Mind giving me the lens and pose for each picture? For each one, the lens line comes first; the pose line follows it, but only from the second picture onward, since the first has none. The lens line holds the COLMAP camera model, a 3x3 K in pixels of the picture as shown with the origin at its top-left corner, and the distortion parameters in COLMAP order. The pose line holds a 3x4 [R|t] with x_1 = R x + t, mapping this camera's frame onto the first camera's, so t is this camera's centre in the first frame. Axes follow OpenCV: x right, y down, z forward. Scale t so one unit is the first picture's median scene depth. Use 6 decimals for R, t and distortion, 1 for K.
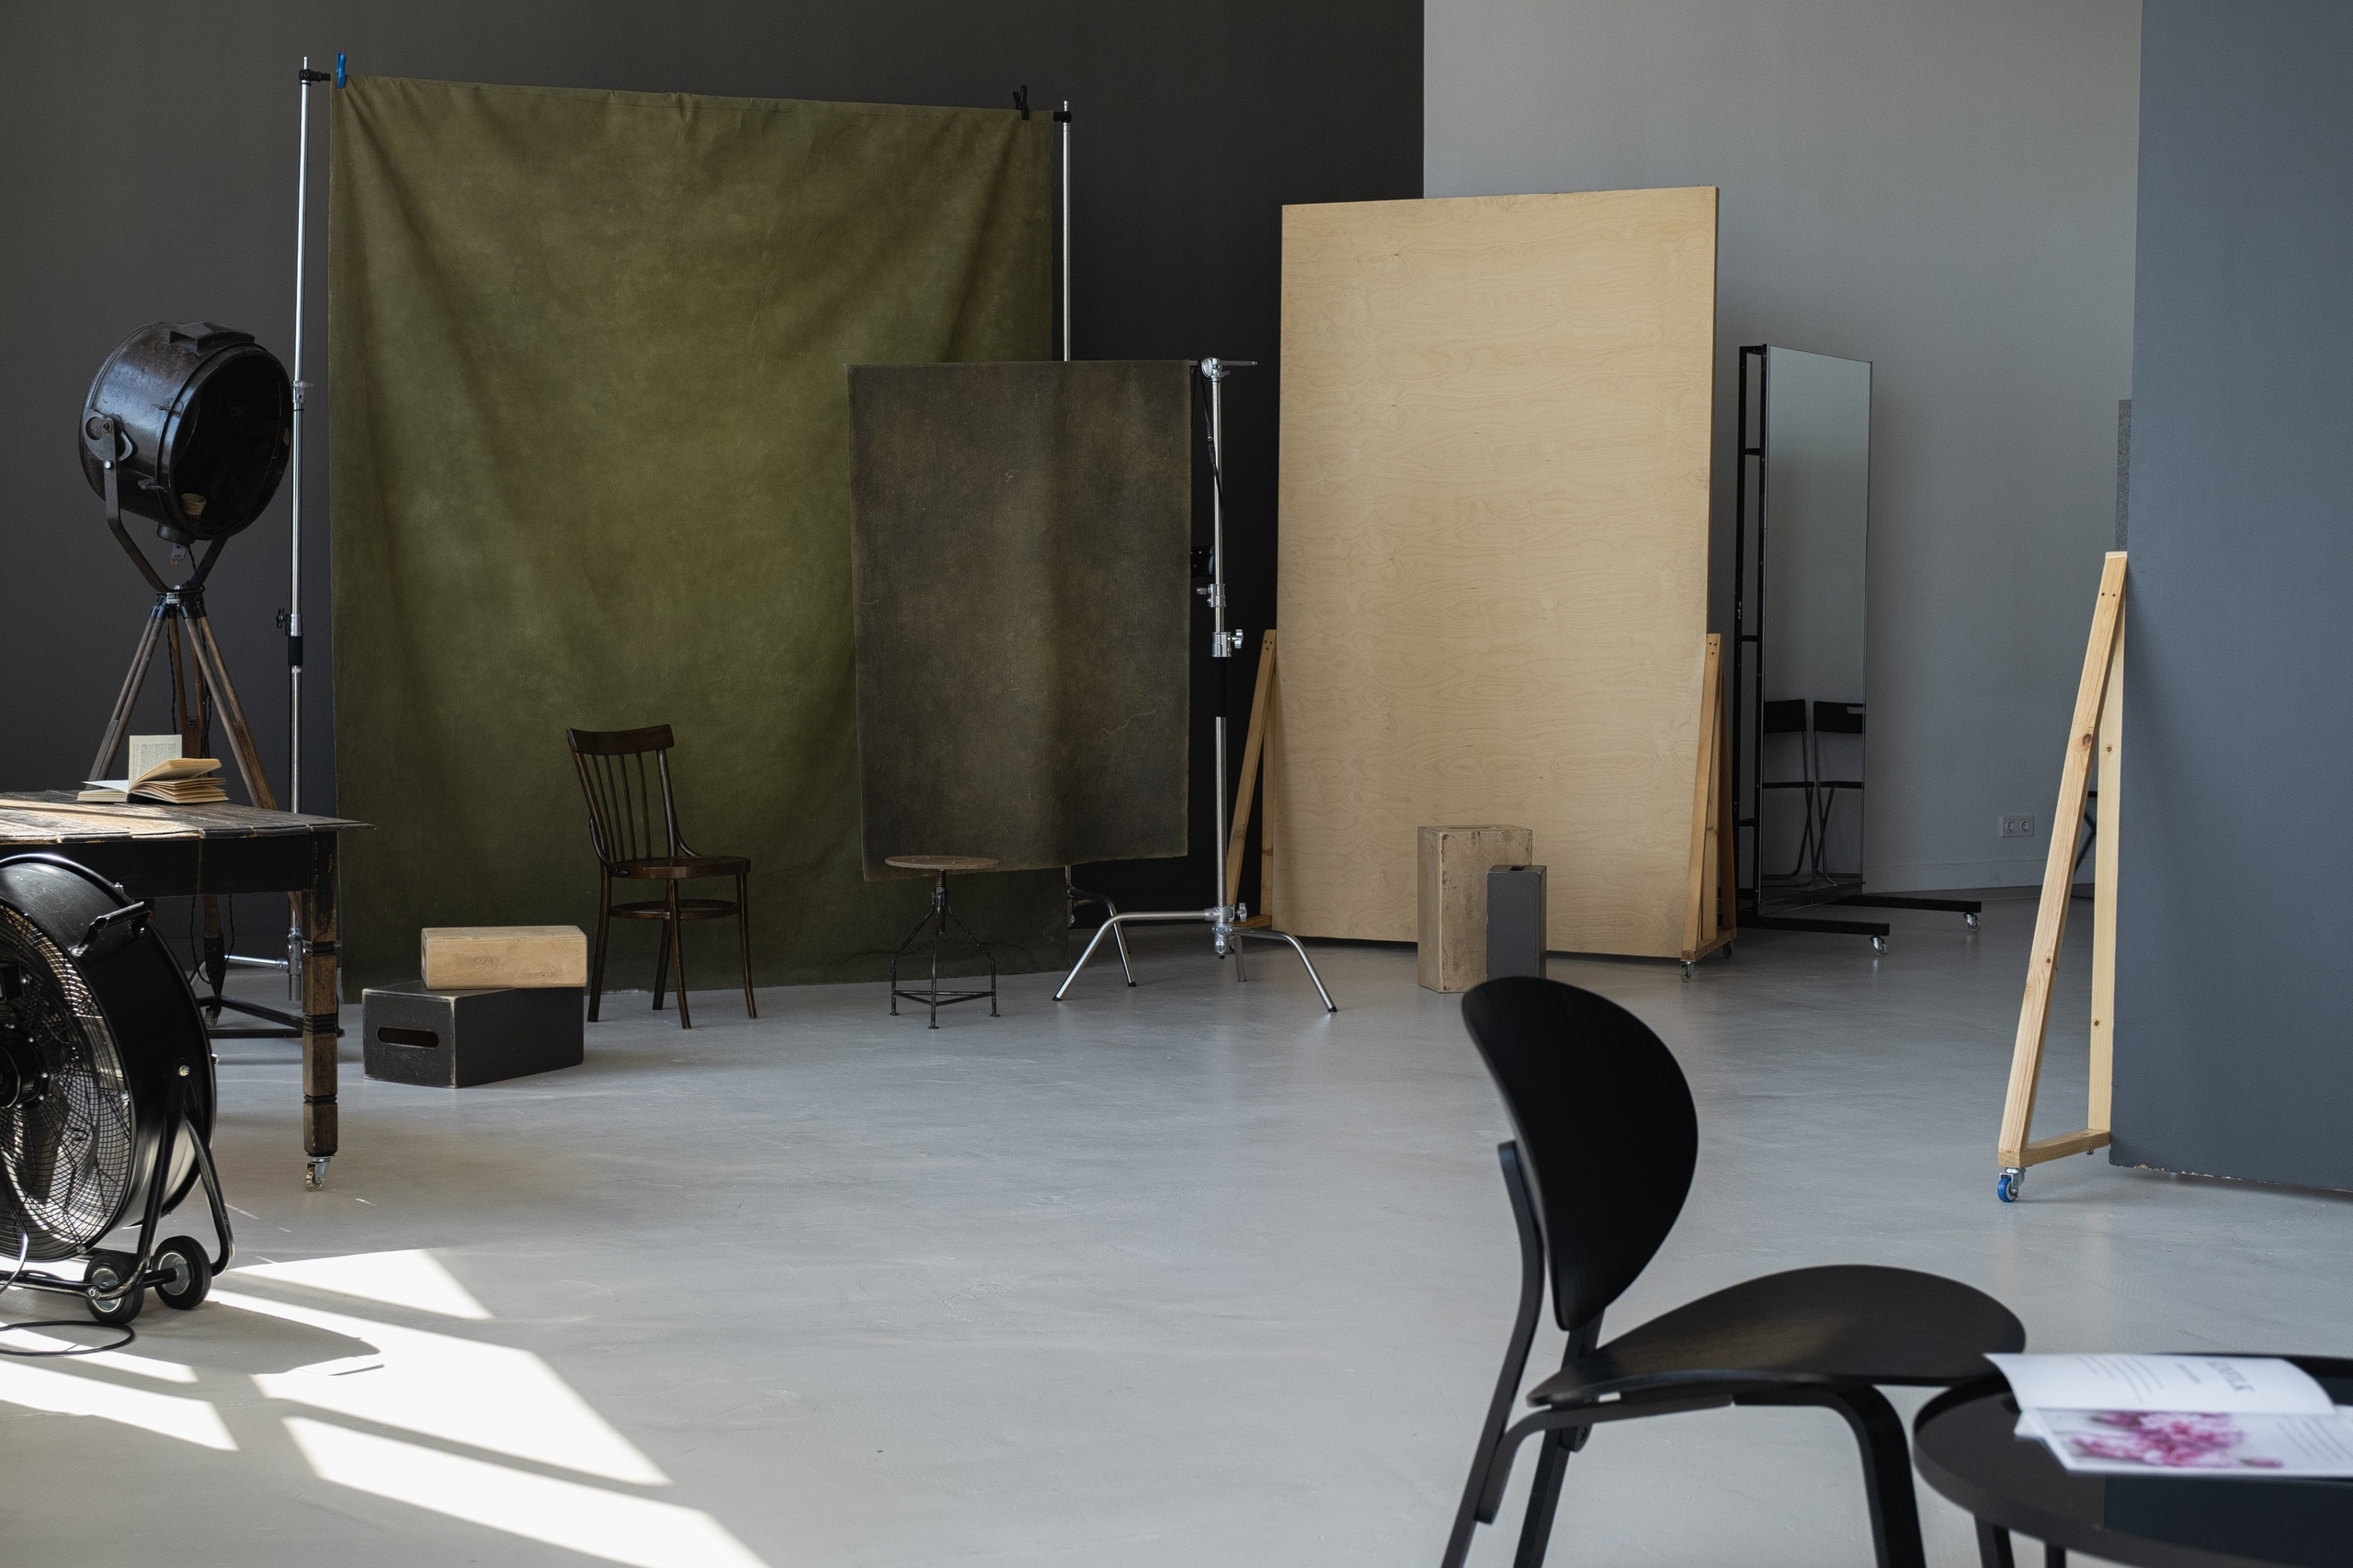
lens RADIAL K [[3204.9, 0, 1176.5], [0, 3204.9, 784.0], [0, 0, 1]] dist [-0.009849, -0.050541]
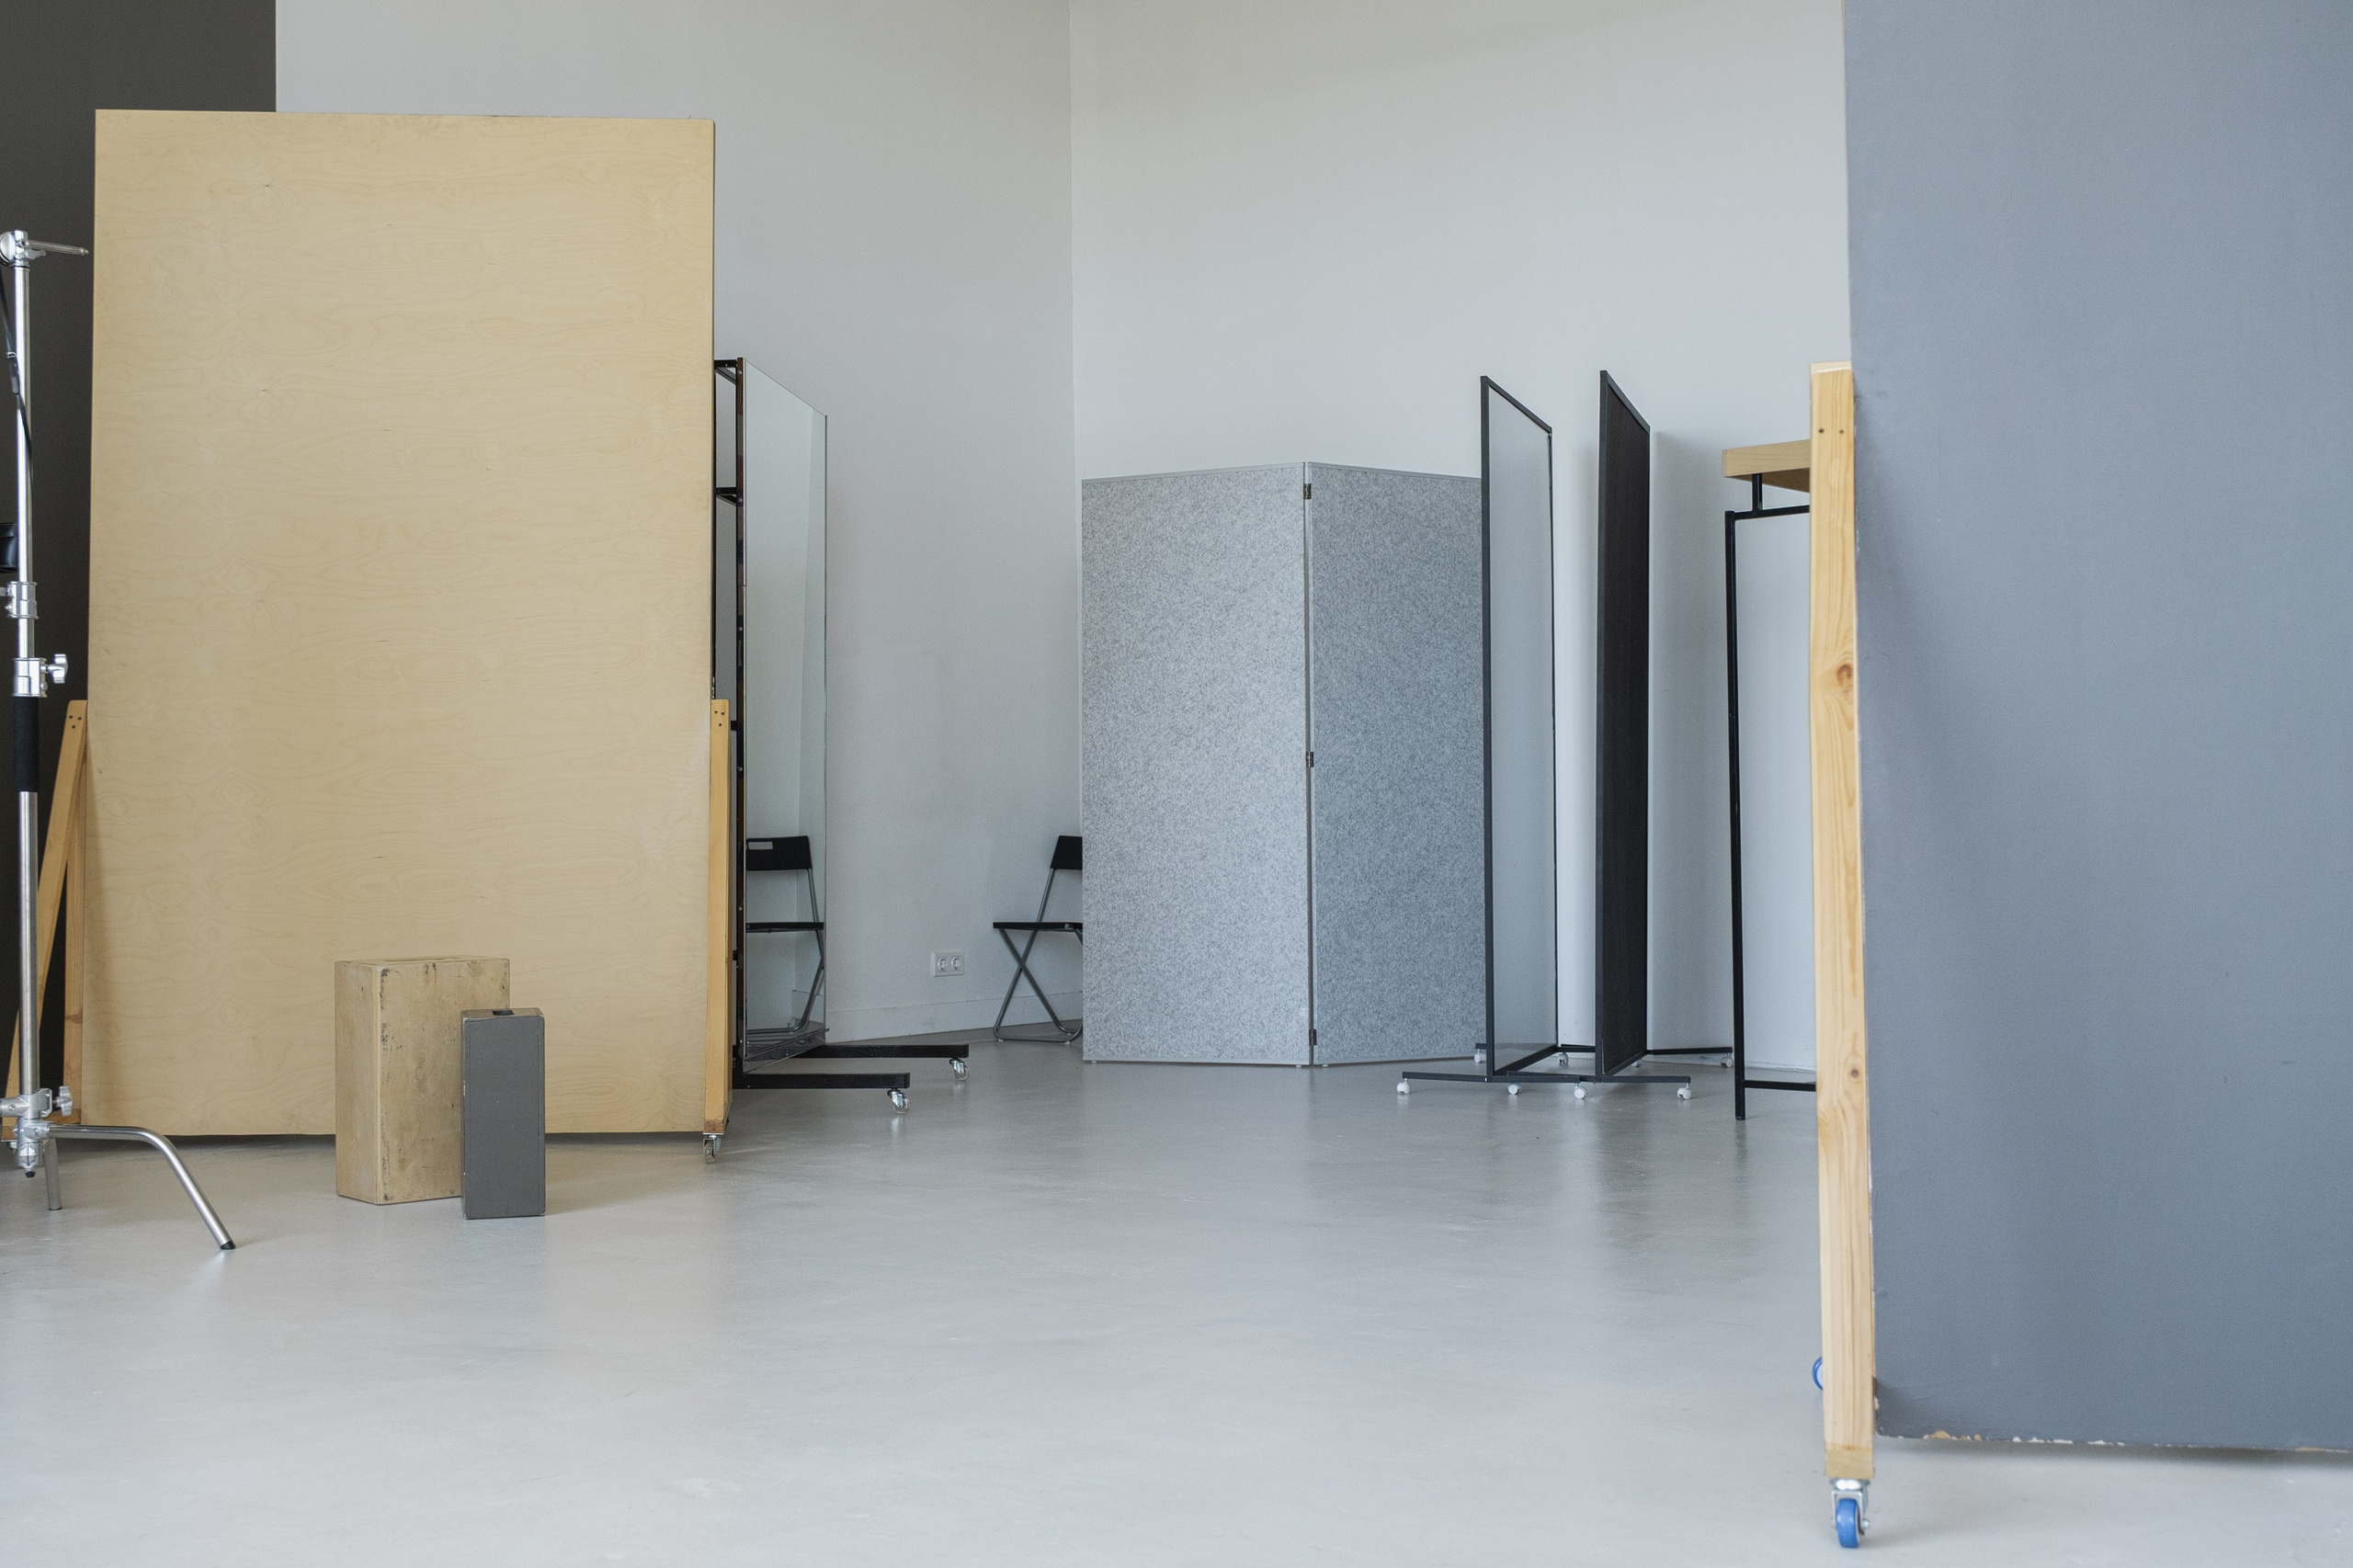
lens RADIAL K [[2525.5, 0, 1176.5], [0, 2525.5, 784.0], [0, 0, 1]] dist [-0.019814, -0.012595]
pose [[0.883993, -0.000189, 0.467500, -0.016857], [0.038198, 0.996686, -0.071825, 0.020542], [-0.465937, 0.081351, 0.881070, 0.429740]]
